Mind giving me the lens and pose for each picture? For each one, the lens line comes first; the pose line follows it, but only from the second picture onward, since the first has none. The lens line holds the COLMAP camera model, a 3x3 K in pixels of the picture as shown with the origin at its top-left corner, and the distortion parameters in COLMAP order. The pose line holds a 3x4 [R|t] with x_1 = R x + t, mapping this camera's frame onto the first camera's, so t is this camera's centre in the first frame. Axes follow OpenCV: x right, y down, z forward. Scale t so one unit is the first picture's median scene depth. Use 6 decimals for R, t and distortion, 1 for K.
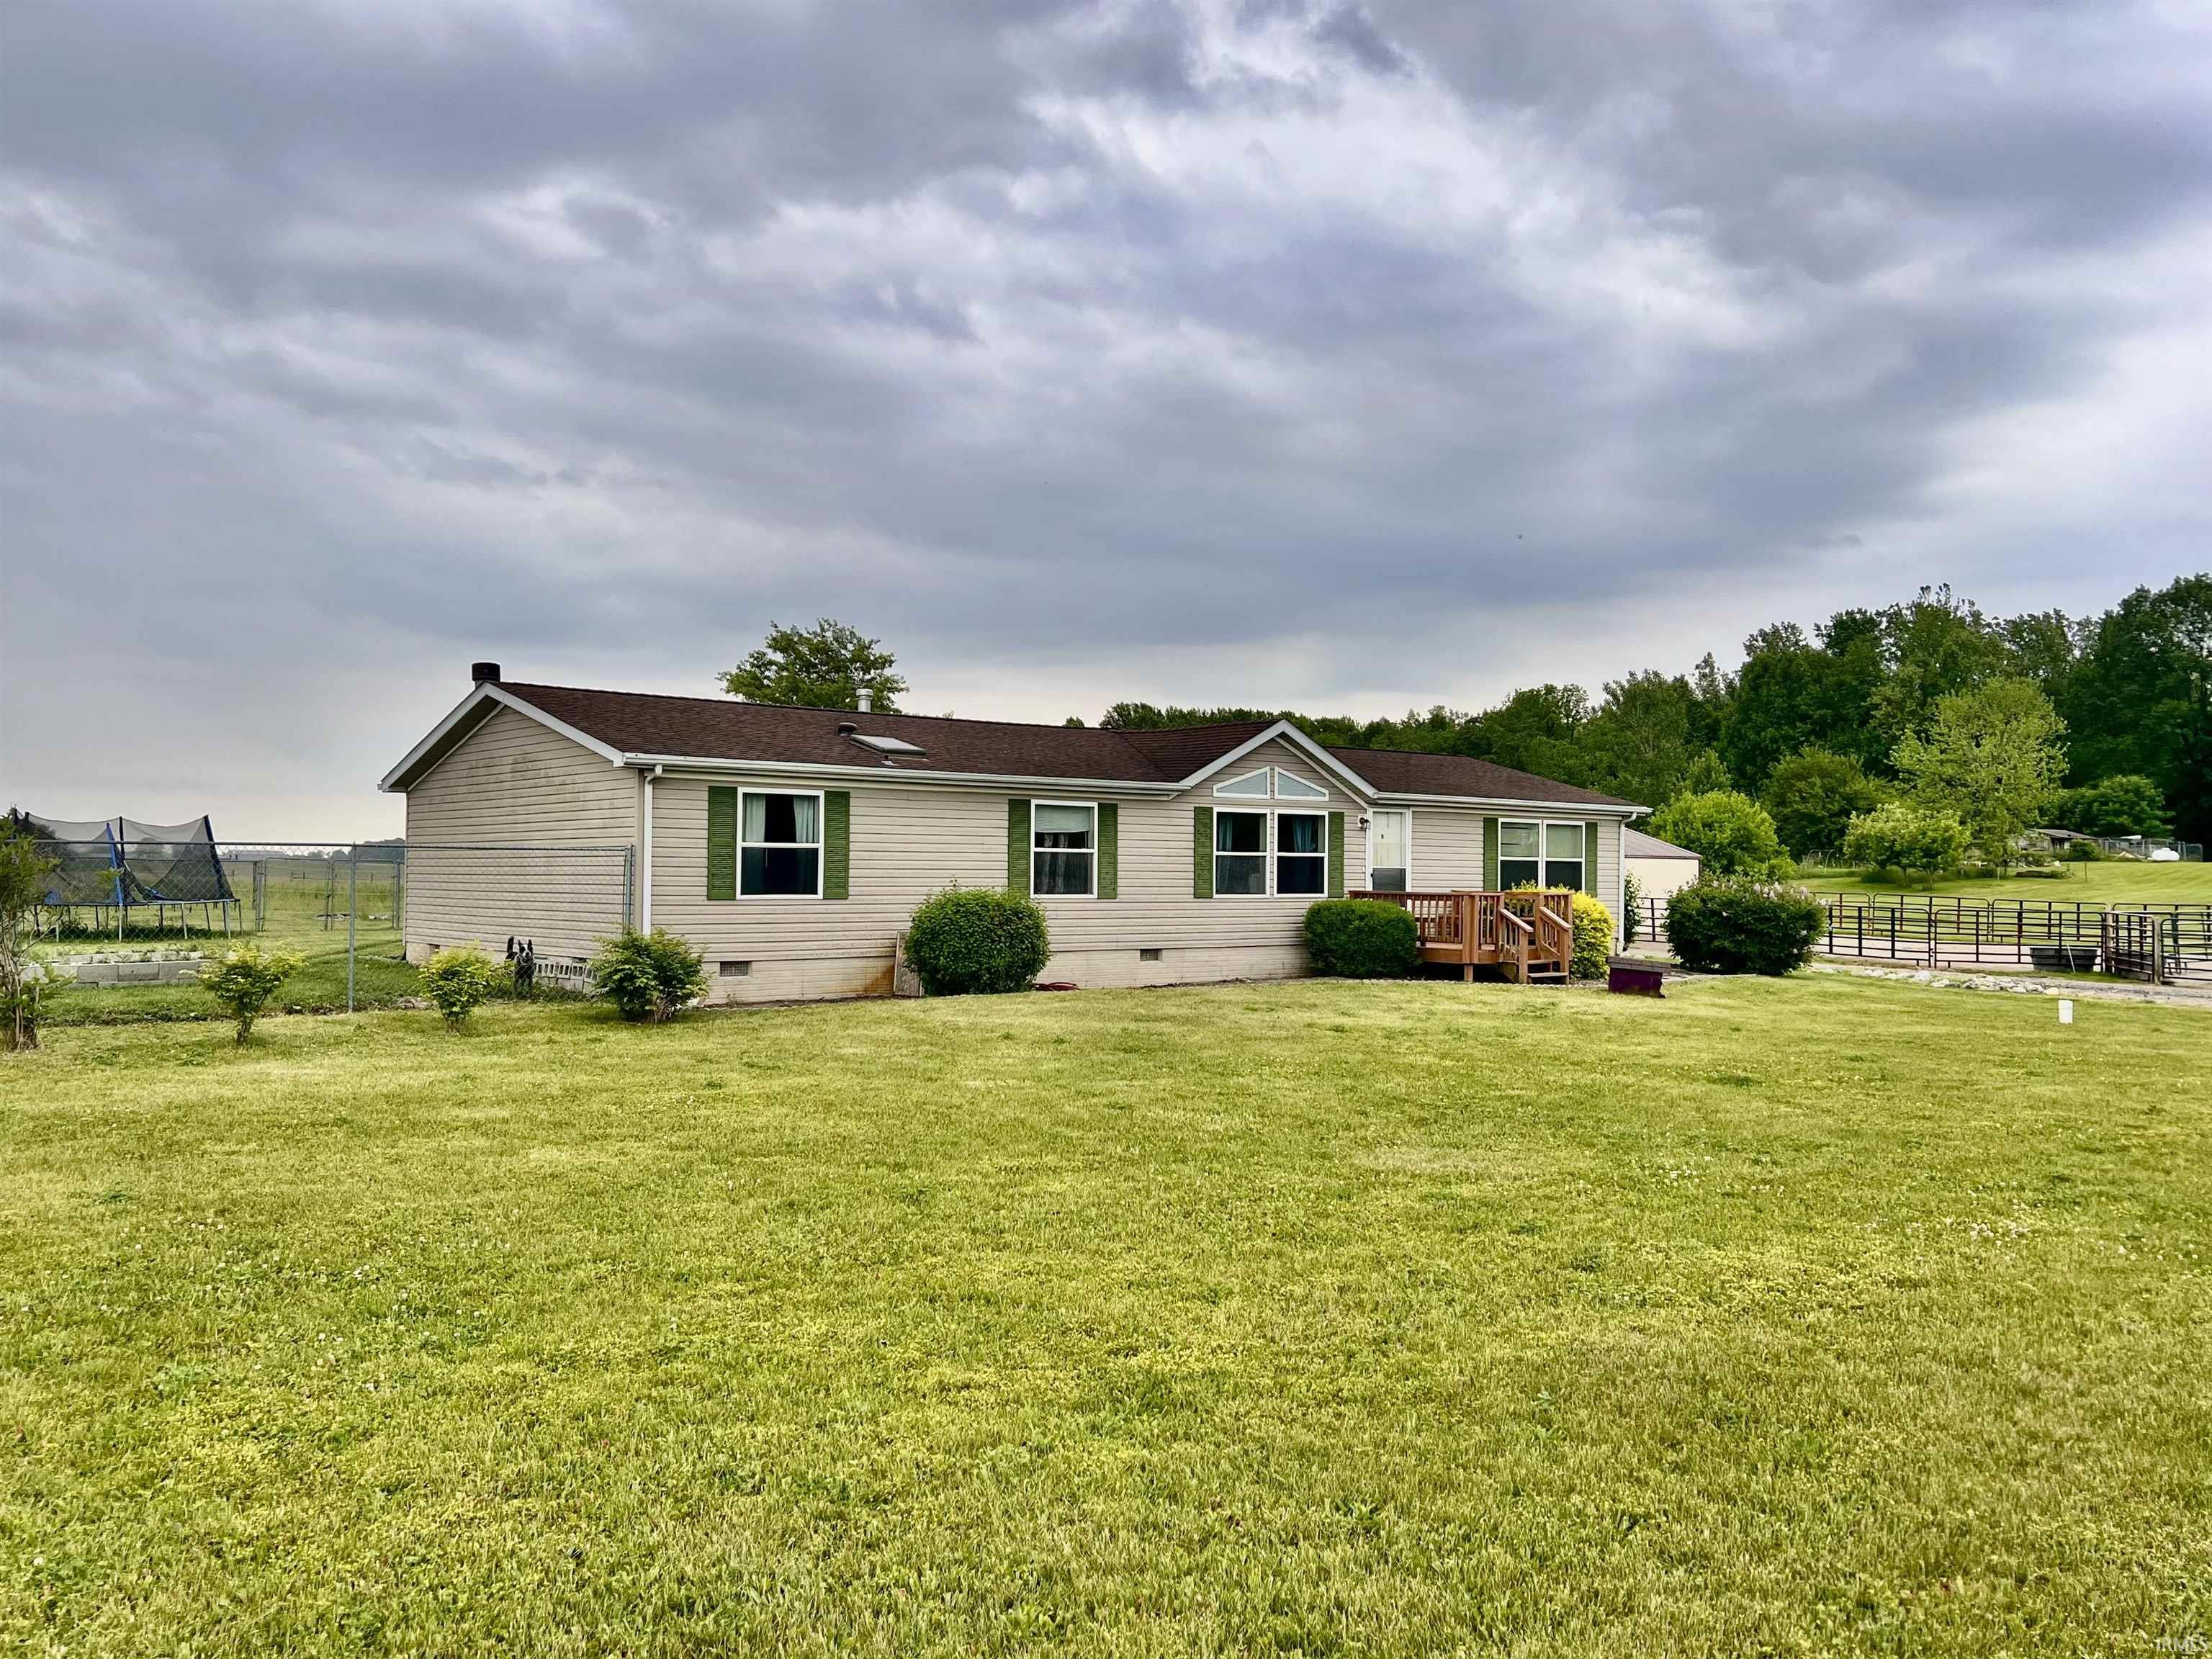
lens RADIAL K [[1752.2, 0, 1108.0], [0, 1752.2, 833.1], [0, 0, 1]] dist [0.060382, -0.055749]
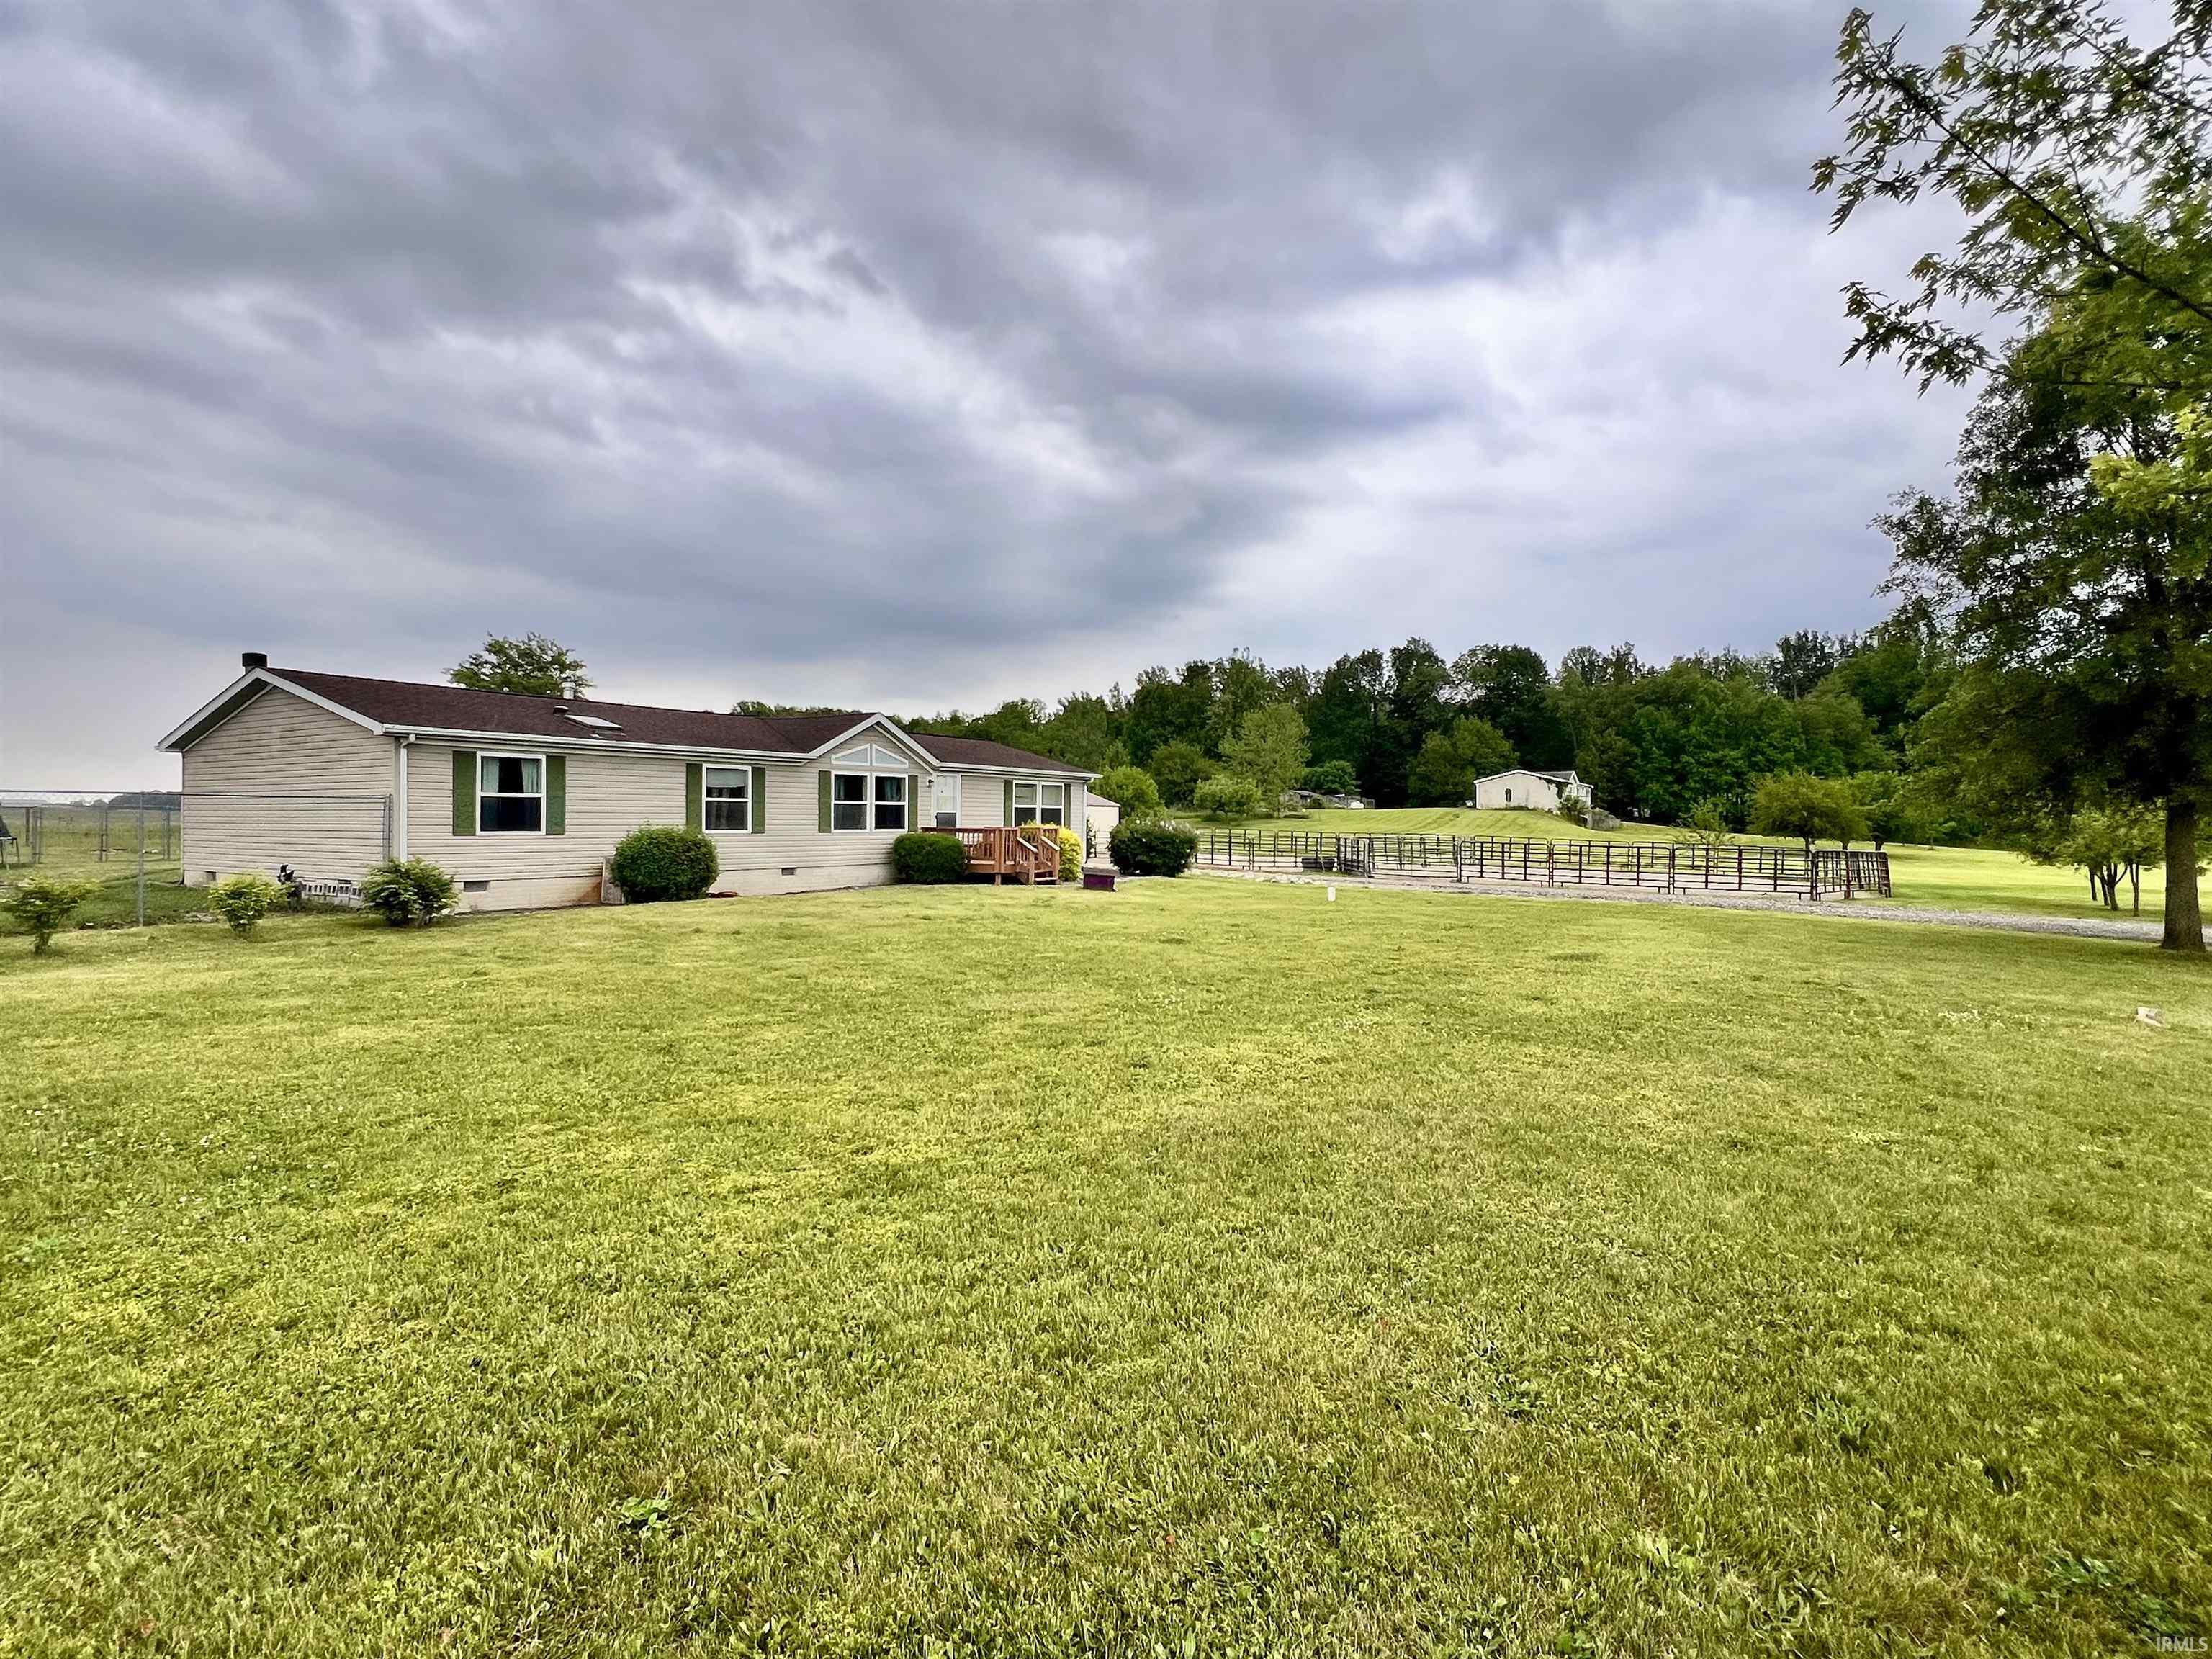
lens RADIAL K [[1126.8, 0, 1096.1], [0, 1126.8, 824.9], [0, 0, 1]] dist [0.003392, -0.000234]
pose [[0.950983, -0.003953, 0.309218, -0.031449], [-0.005348, 0.999559, 0.029224, 0.002427], [-0.309197, -0.029446, 0.950542, 0.032498]]
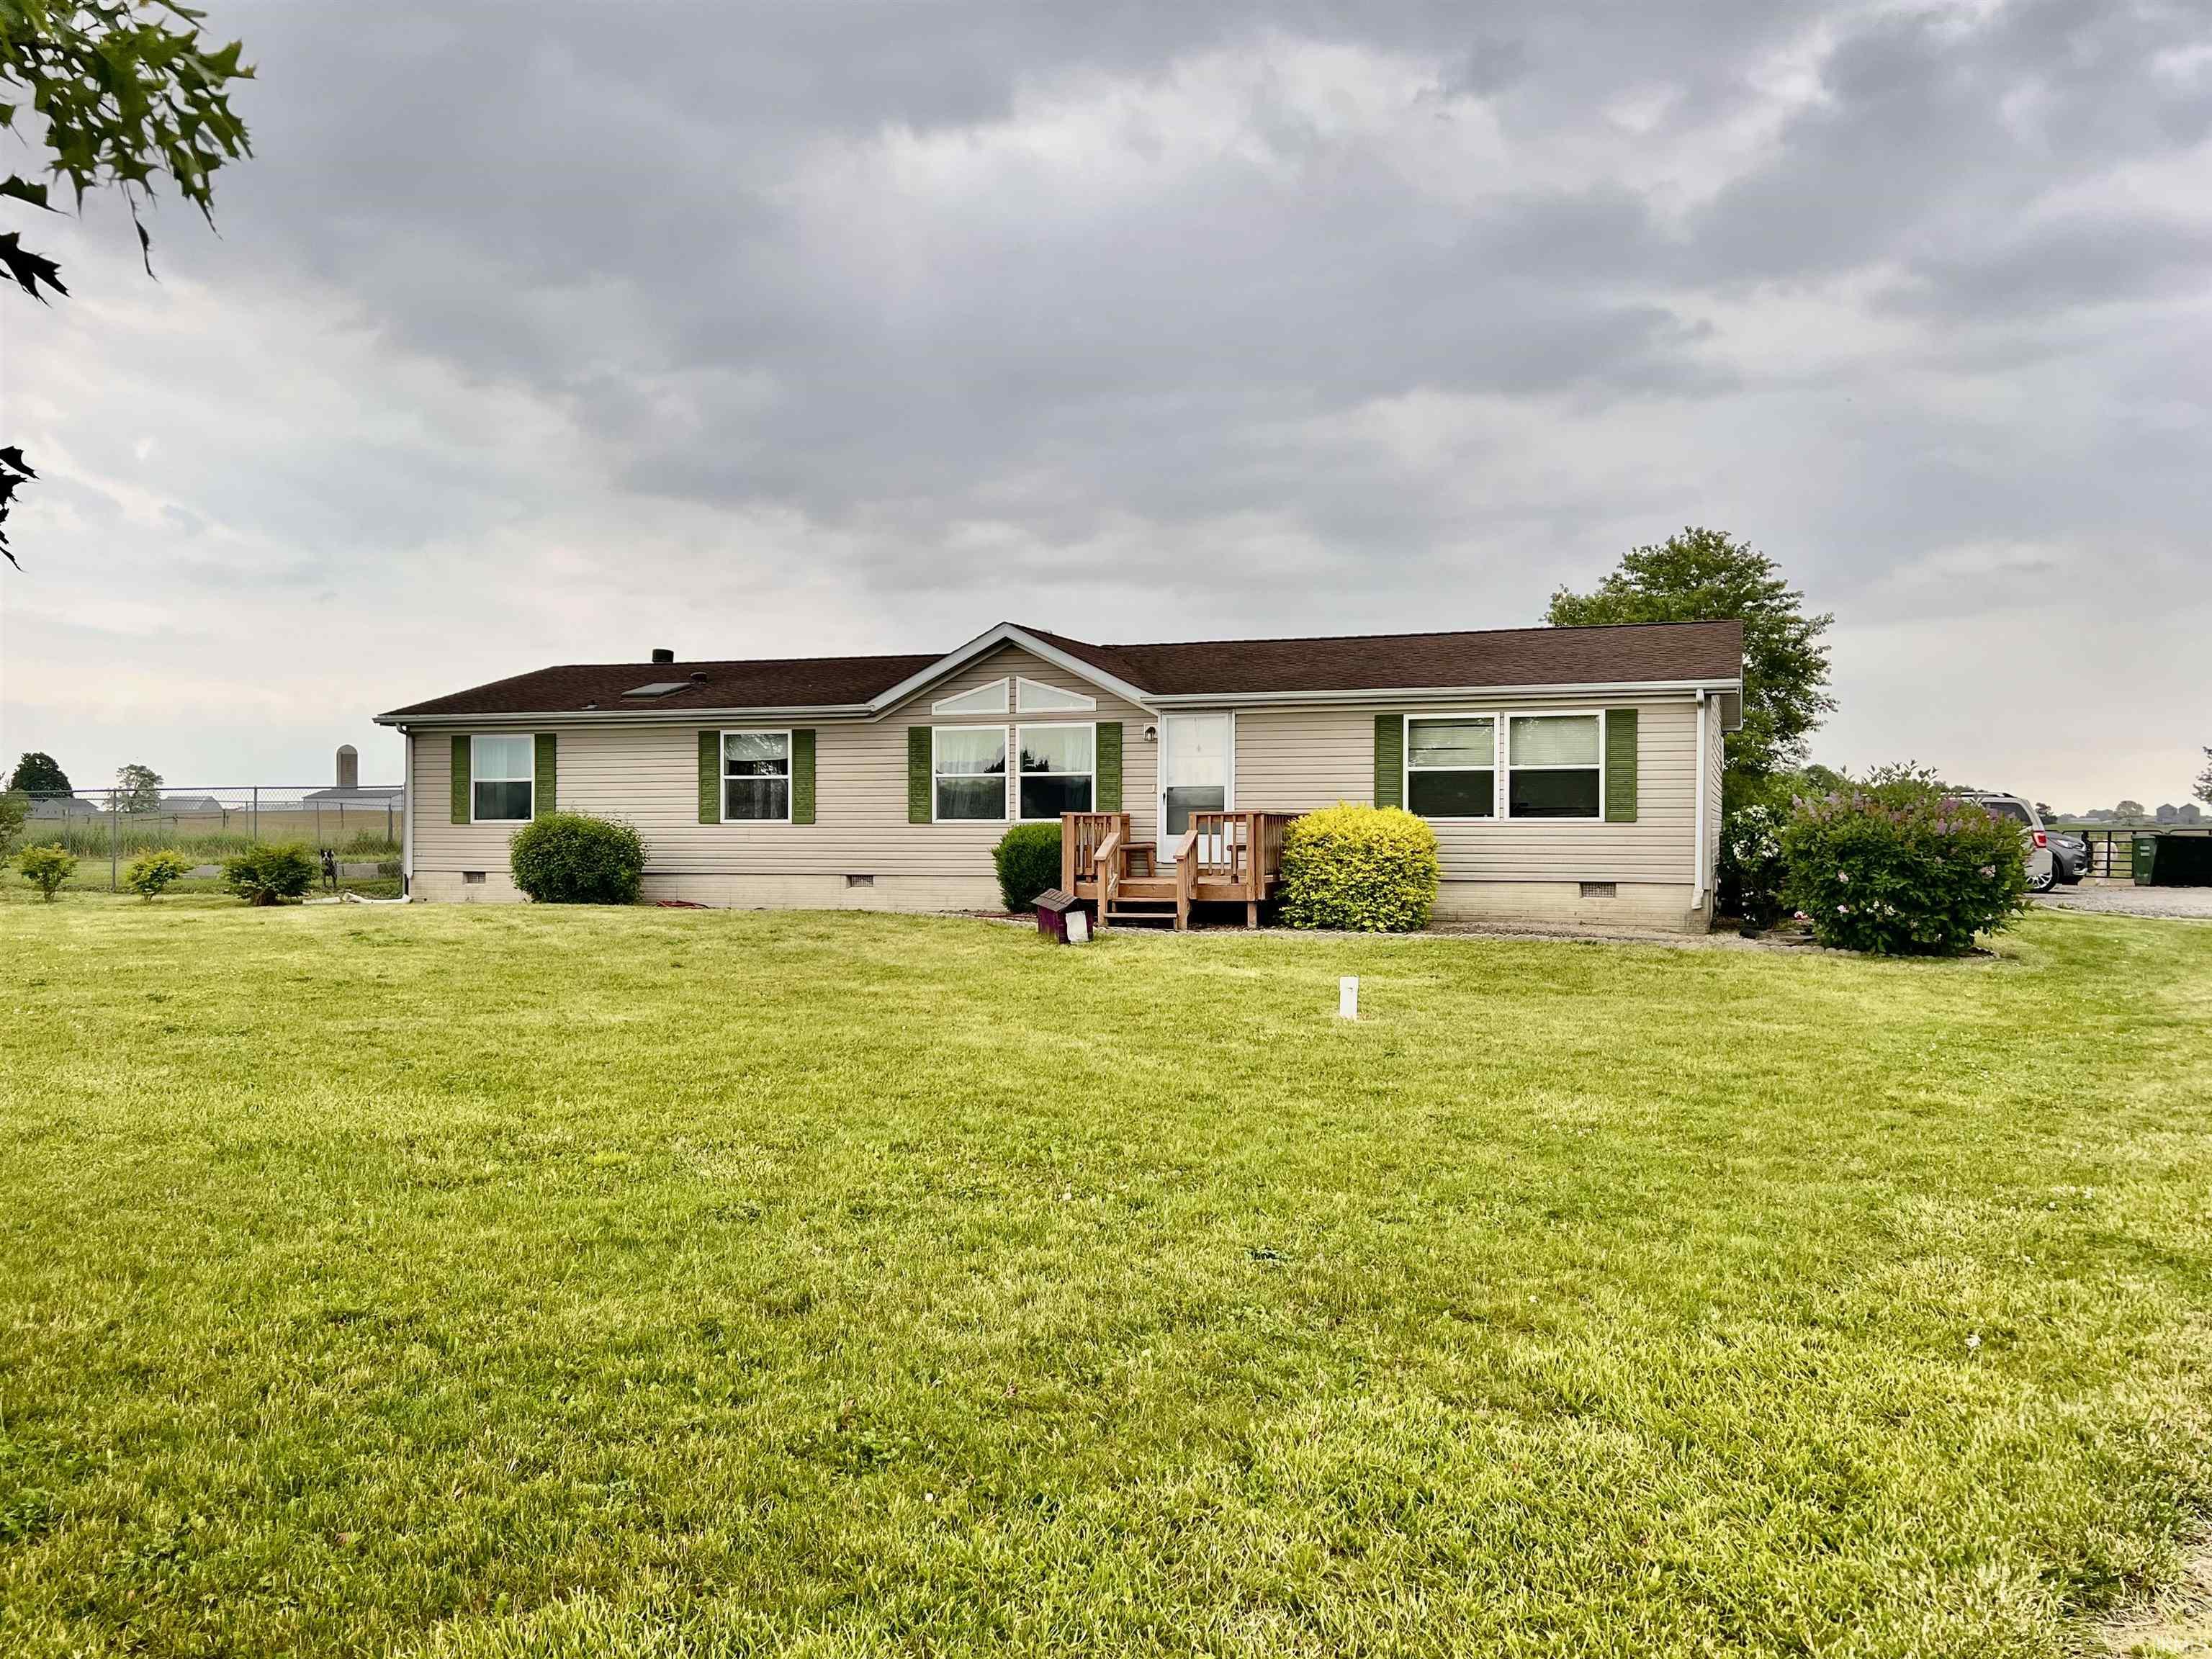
lens RADIAL K [[1527.0, 0, 1106.7], [0, 1527.0, 824.8], [0, 0, 1]] dist [0.009645, 0.000535]
pose [[0.573873, 0.001828, -0.818942, 1.138508], [0.031677, 0.999200, 0.024427, 0.030321], [0.818332, -0.039960, 0.573356, 0.875679]]
